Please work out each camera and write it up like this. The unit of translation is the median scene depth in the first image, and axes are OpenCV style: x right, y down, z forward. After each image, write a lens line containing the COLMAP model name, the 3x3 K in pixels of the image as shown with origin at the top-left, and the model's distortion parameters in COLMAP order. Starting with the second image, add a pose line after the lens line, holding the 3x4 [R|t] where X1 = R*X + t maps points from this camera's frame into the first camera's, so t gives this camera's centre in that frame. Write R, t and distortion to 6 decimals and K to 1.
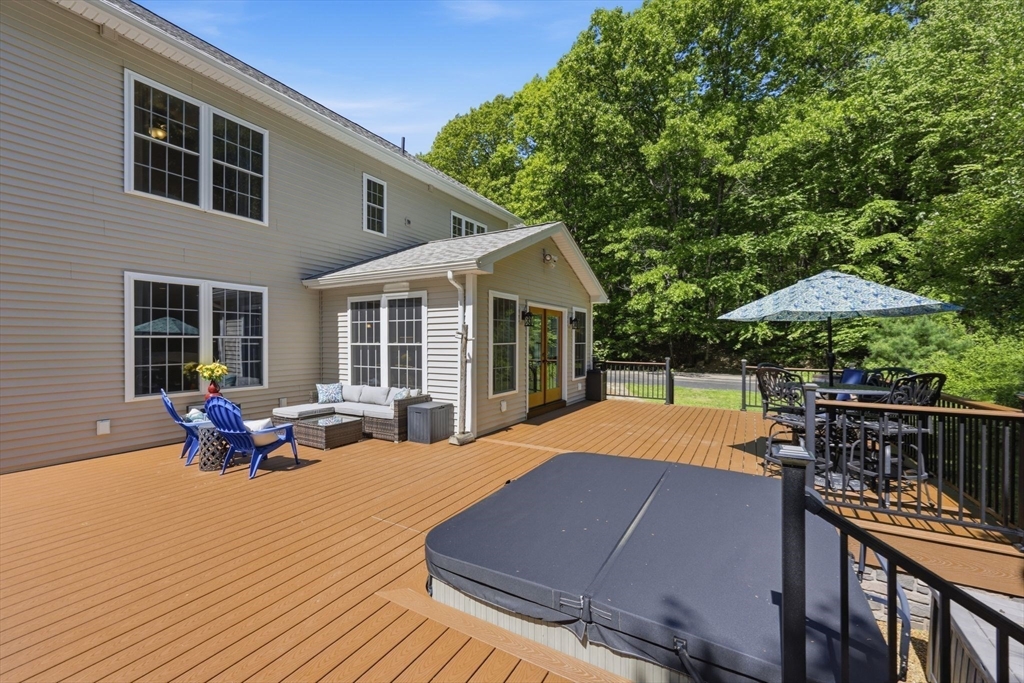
lens RADIAL K [[415.2, 0, 507.1], [0, 415.2, 339.1], [0, 0, 1]] dist [0.000912, 0.000006]
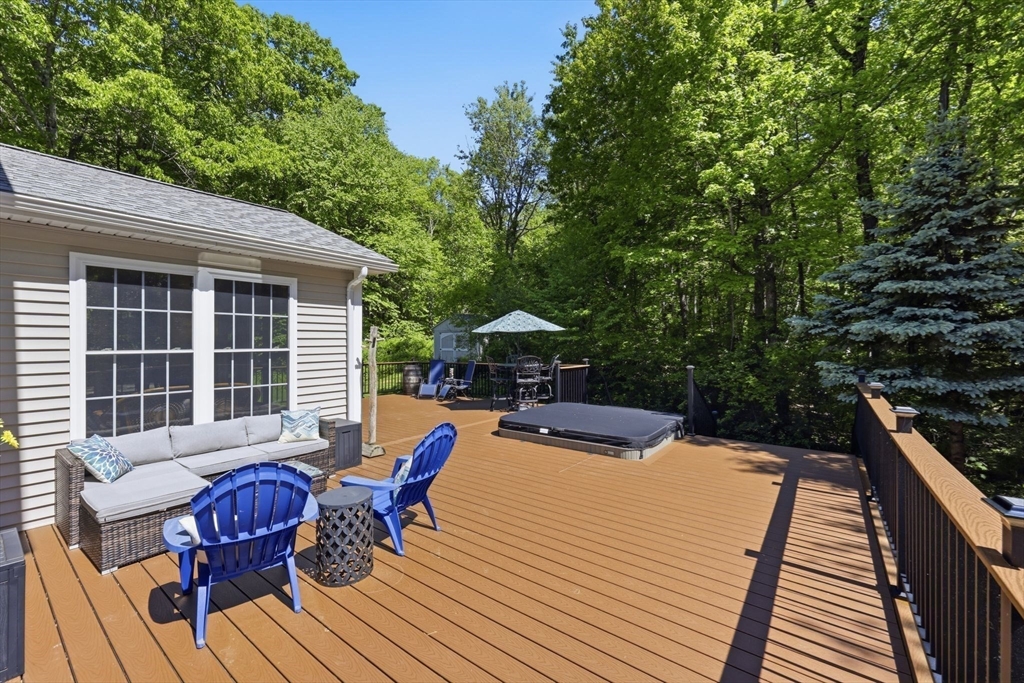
lens RADIAL K [[415.2, 0, 509.8], [0, 415.2, 343.7], [0, 0, 1]] dist [0.000912, 0.000006]
pose [[0.120504, -0.002925, 0.992708, -0.839523], [-0.002097, 0.999993, 0.003201, -0.001307], [-0.992711, -0.002468, 0.120497, 0.488887]]
